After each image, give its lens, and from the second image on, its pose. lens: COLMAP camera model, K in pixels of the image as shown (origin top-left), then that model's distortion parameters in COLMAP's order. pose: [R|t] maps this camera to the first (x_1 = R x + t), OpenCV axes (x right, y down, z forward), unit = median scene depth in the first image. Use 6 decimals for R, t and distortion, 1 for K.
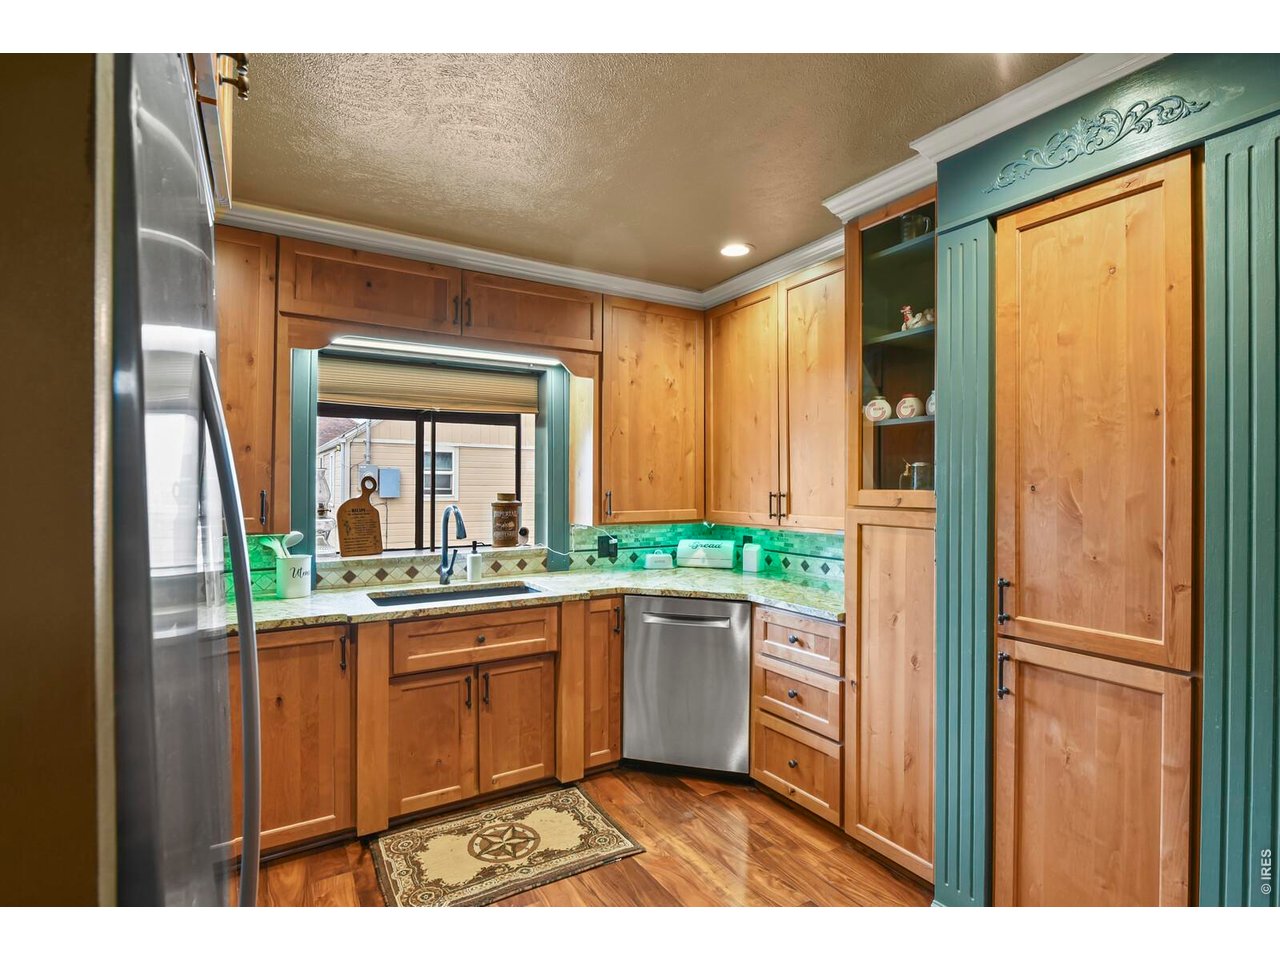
lens RADIAL K [[625.5, 0, 642.1], [0, 625.5, 484.1], [0, 0, 1]] dist [-0.005373, -0.005221]
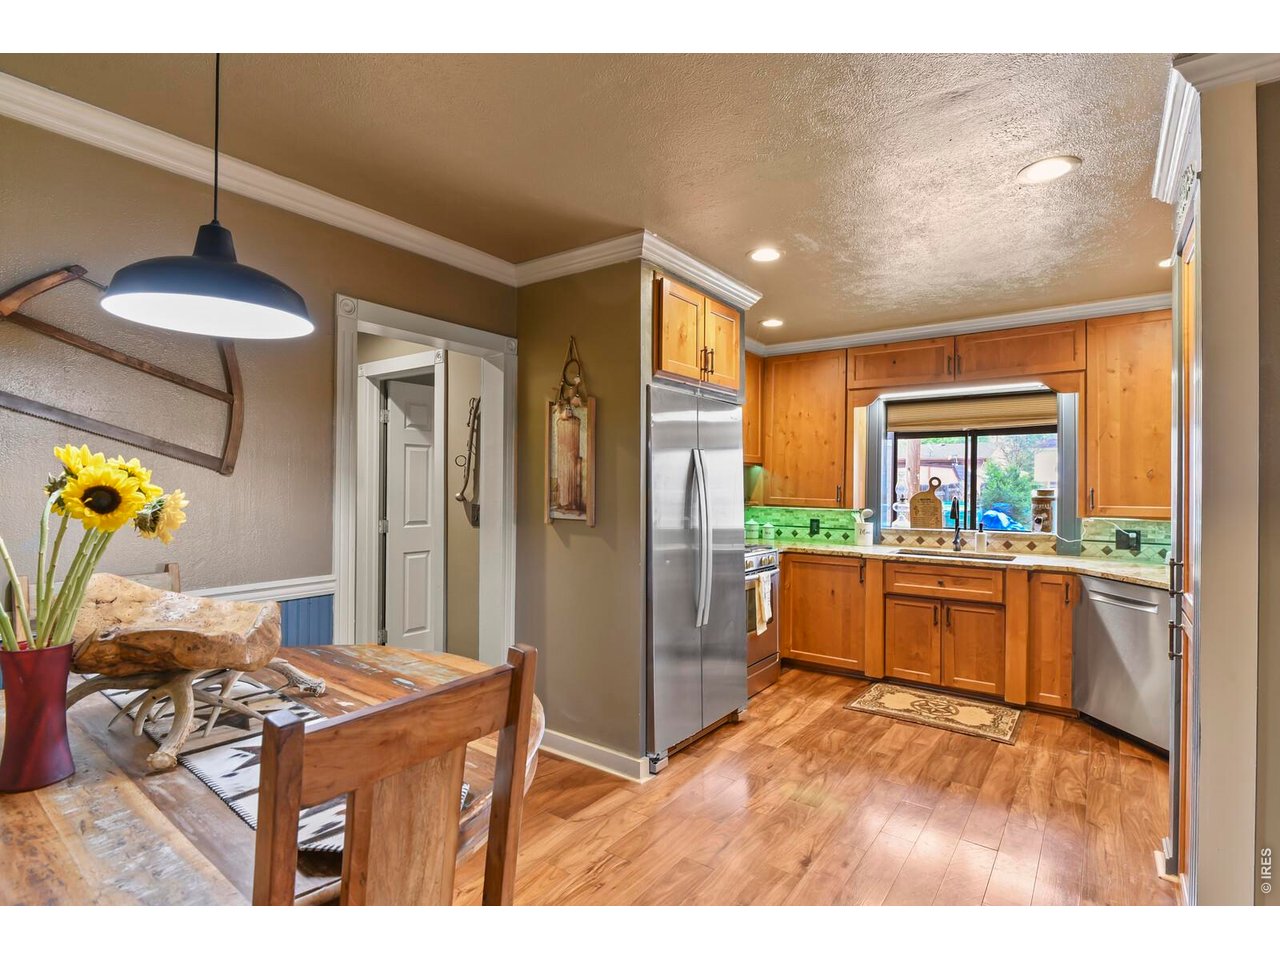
lens RADIAL K [[625.5, 0, 642.1], [0, 625.5, 484.1], [0, 0, 1]] dist [-0.005373, -0.005221]
pose [[0.380972, 0.001779, -0.924585, 0.831451], [-0.002924, 0.999995, 0.000720, 0.006621], [0.924582, 0.002430, 0.380976, -0.252219]]
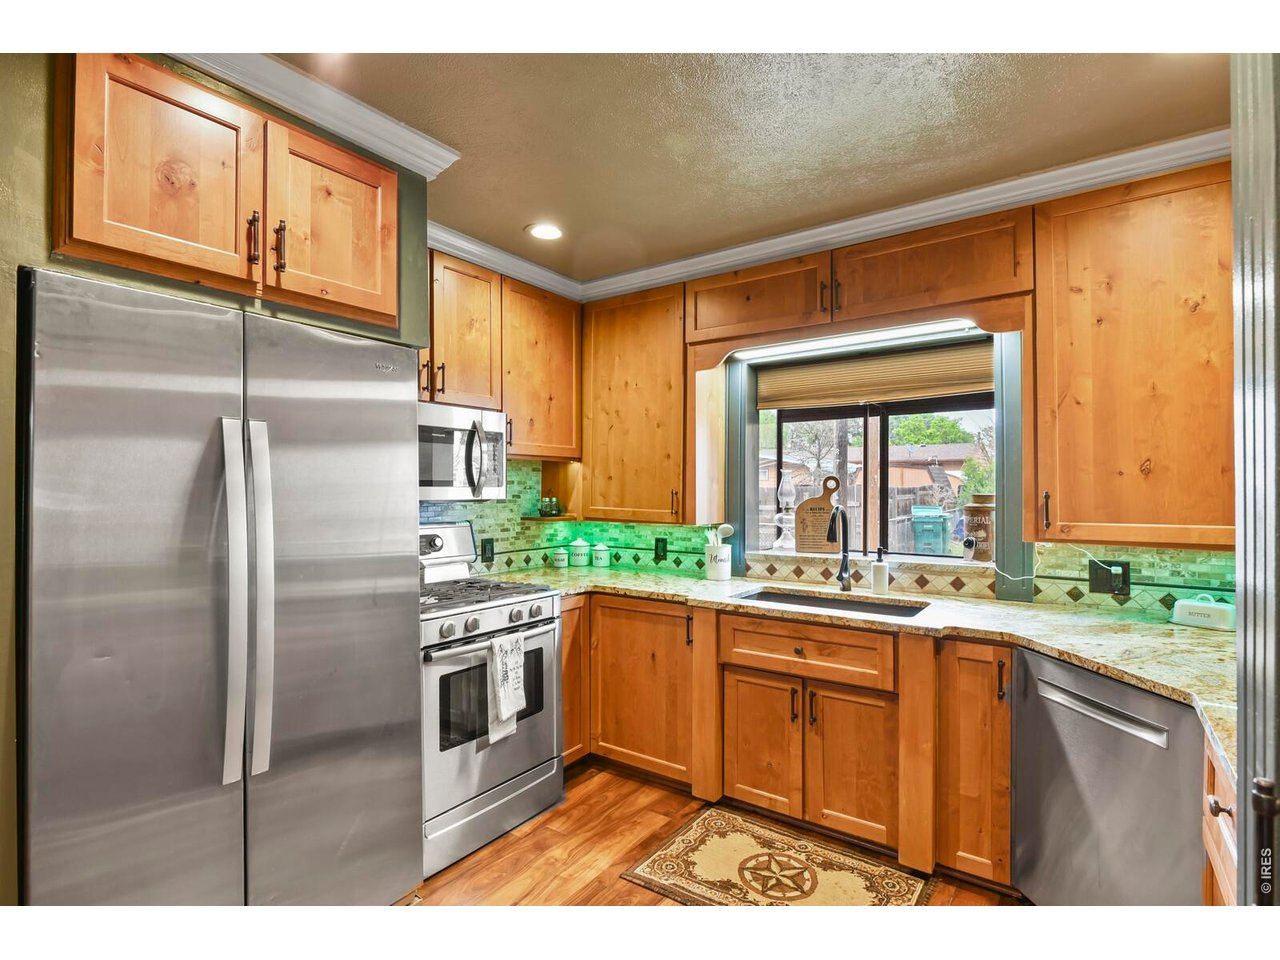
lens RADIAL K [[625.5, 0, 642.1], [0, 625.5, 484.1], [0, 0, 1]] dist [-0.005373, -0.005221]
pose [[0.394016, -0.006450, -0.919081, 0.469431], [0.003251, 0.999979, -0.005624, 0.006380], [0.919098, -0.000772, 0.394029, 0.398685]]
